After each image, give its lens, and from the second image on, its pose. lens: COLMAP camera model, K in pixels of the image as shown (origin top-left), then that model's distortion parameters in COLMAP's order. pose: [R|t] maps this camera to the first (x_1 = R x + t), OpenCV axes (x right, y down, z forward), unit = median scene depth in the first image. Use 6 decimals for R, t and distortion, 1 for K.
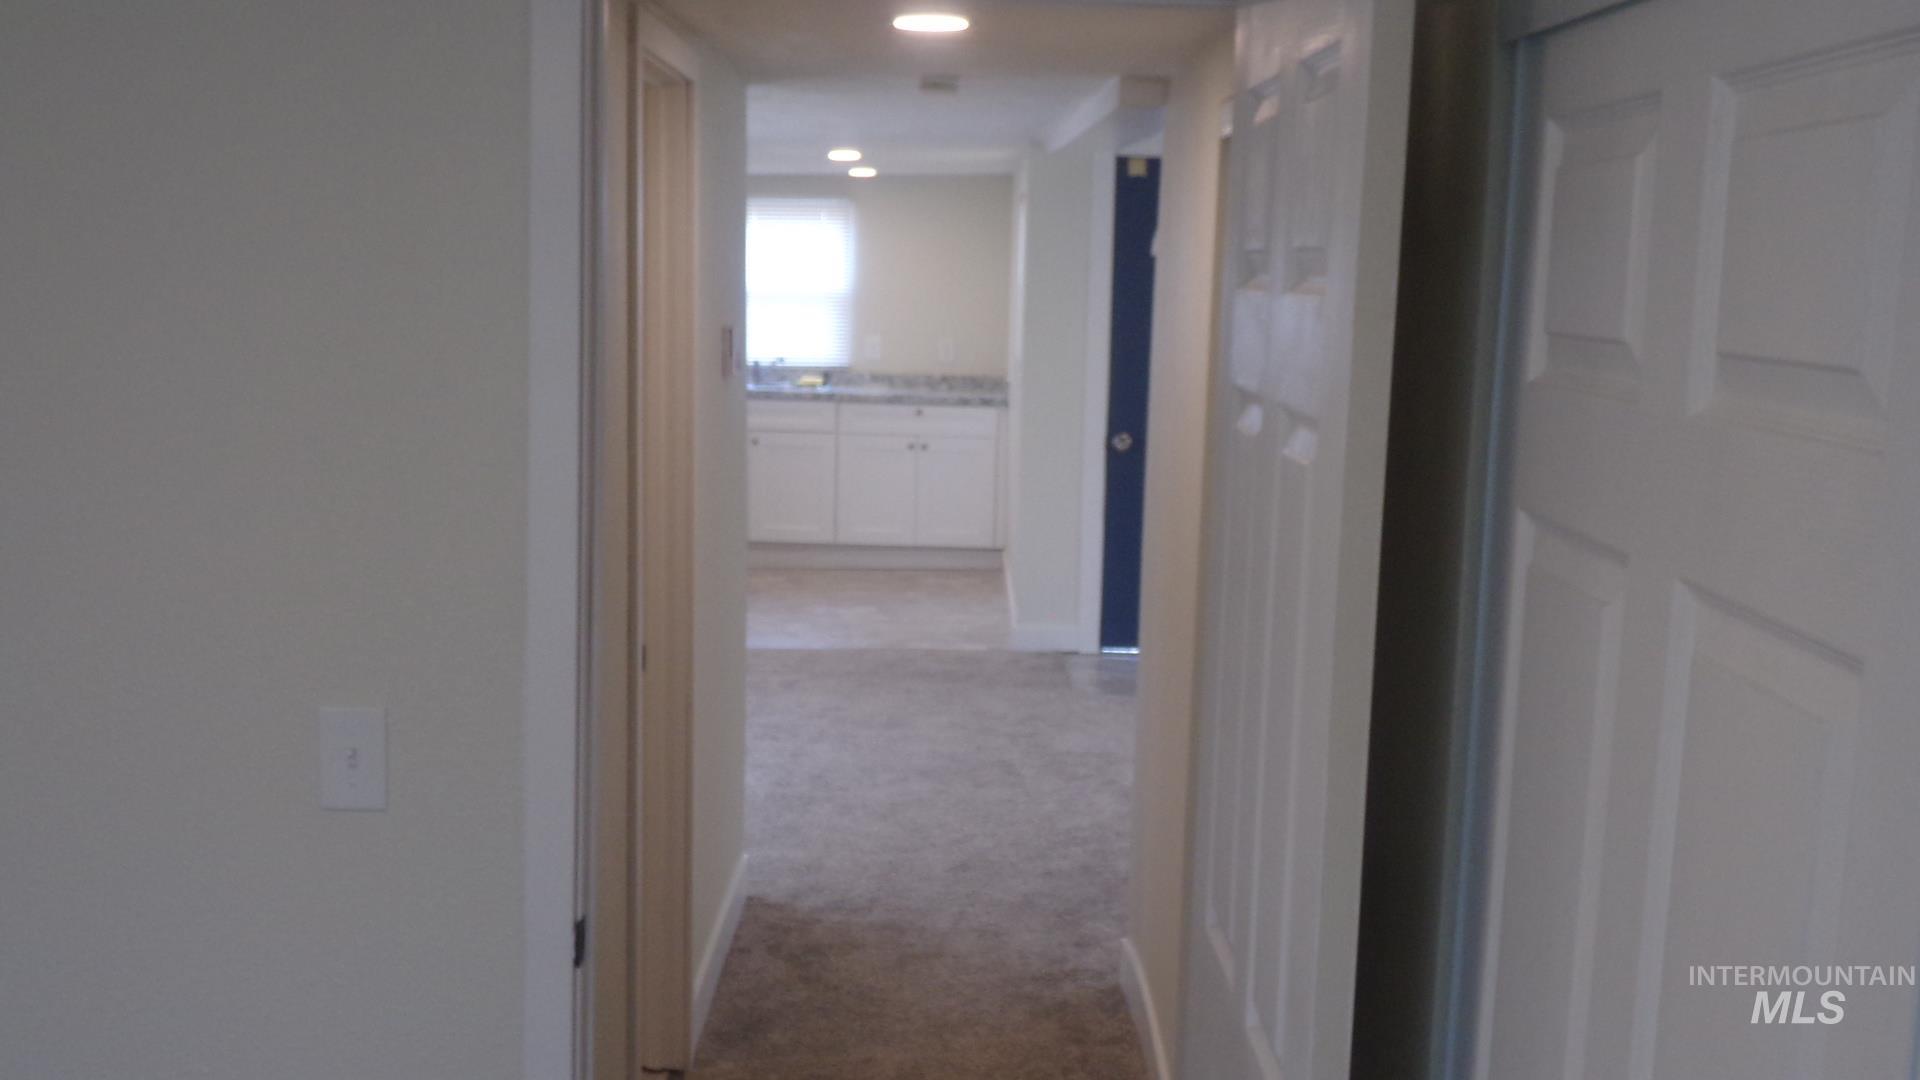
lens RADIAL K [[2152.0, 0, 945.9], [0, 2152.0, 554.6], [0, 0, 1]] dist [0.006597, -0.020612]
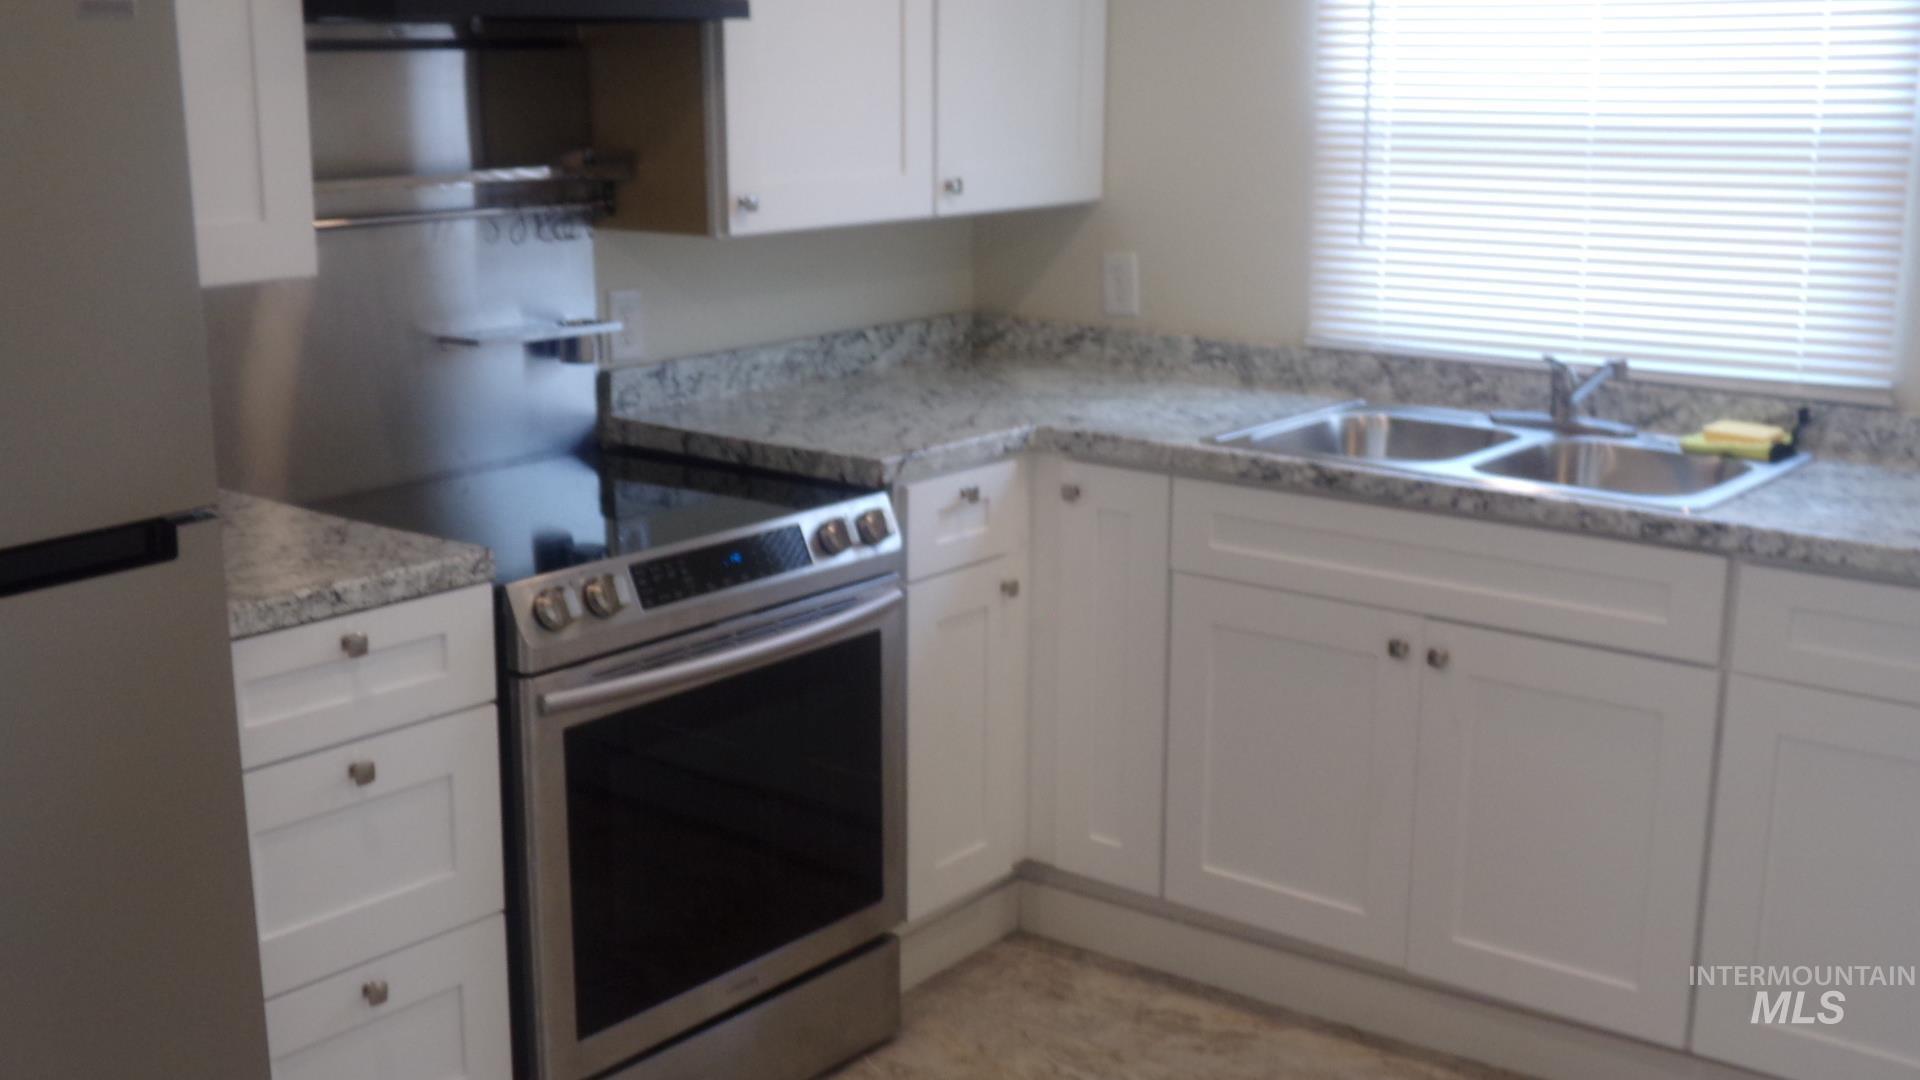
lens RADIAL K [[2152.0, 0, 945.9], [0, 2152.0, 554.6], [0, 0, 1]] dist [0.006597, -0.020612]
pose [[0.776659, 0.114237, -0.619476, 0.037912], [-0.057328, 0.992156, 0.111089, -0.094293], [0.627307, -0.050765, 0.777116, 0.728434]]
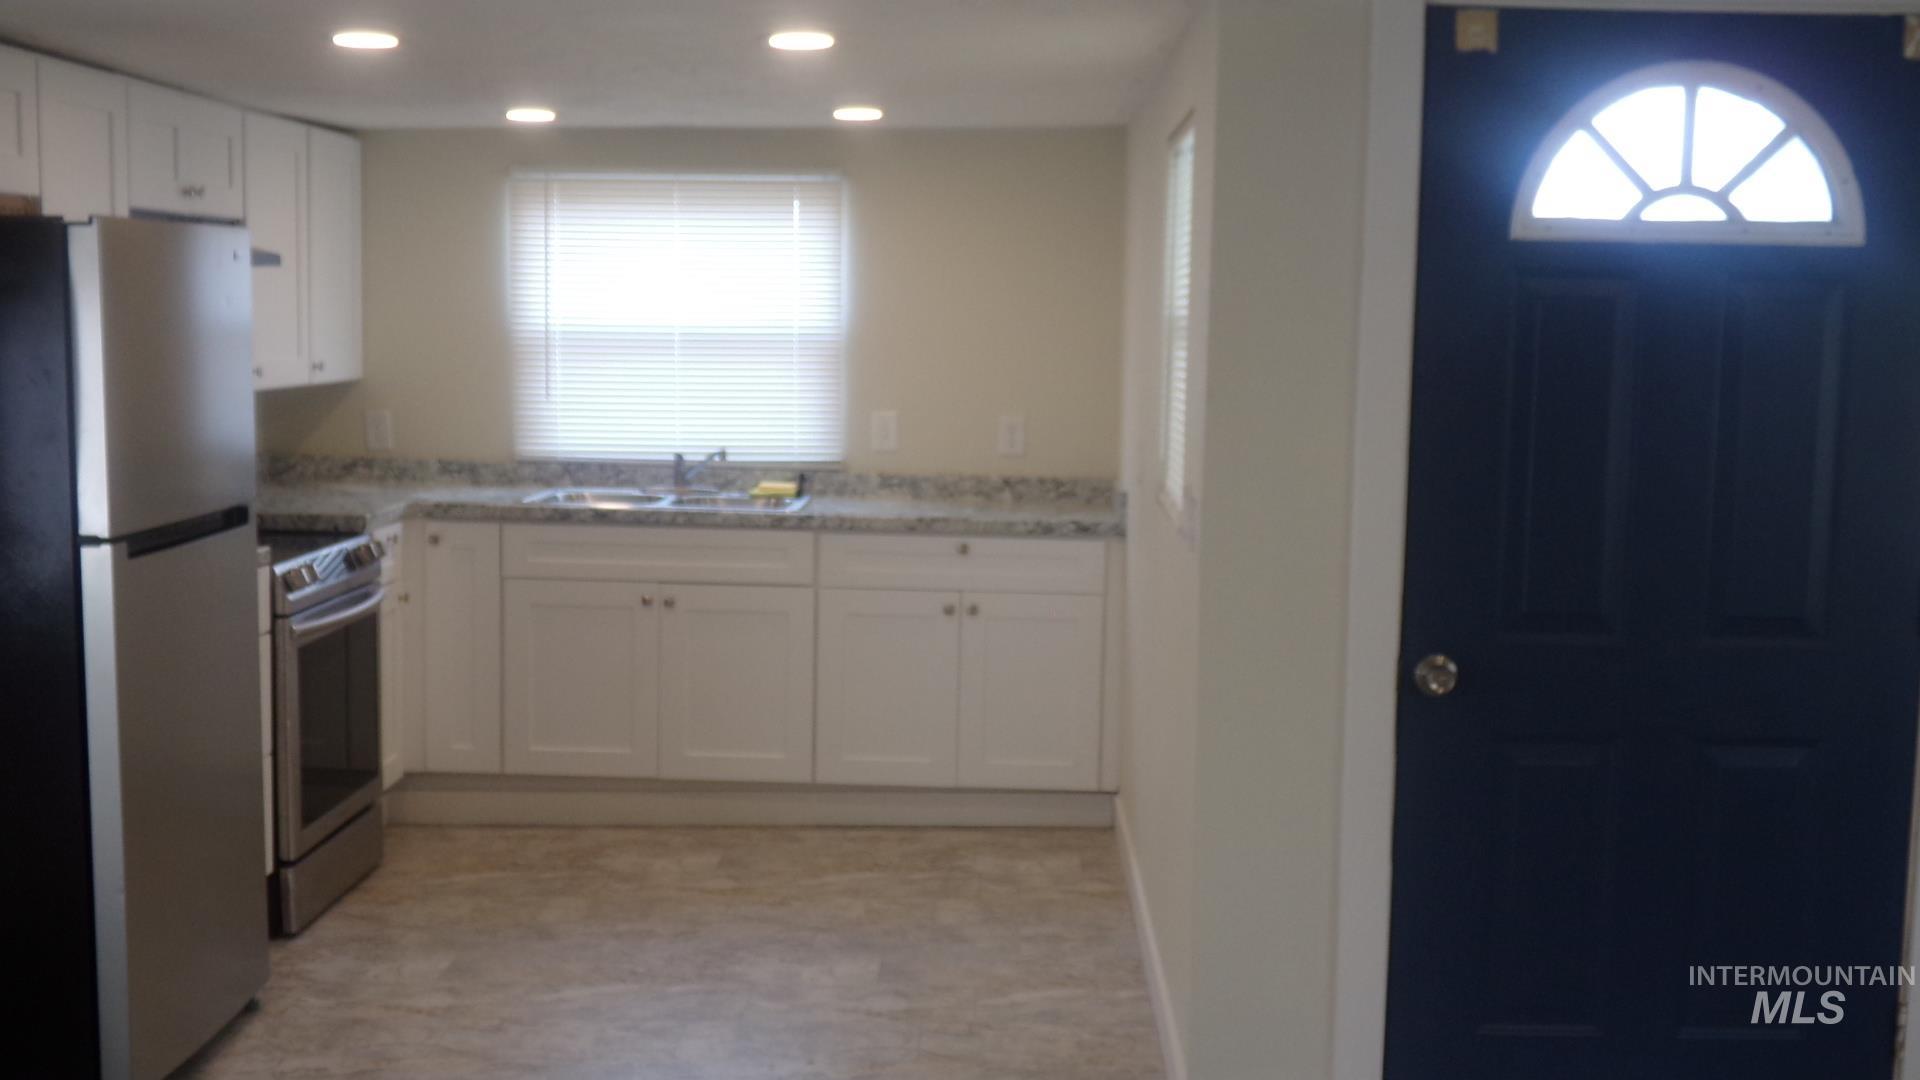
lens RADIAL K [[2152.0, 0, 945.9], [0, 2152.0, 554.6], [0, 0, 1]] dist [0.006597, -0.020612]
pose [[0.999740, -0.006205, -0.021944, -0.004774], [0.005700, 0.999719, -0.023021, -0.051404], [0.022080, 0.022889, 0.999494, 0.441330]]
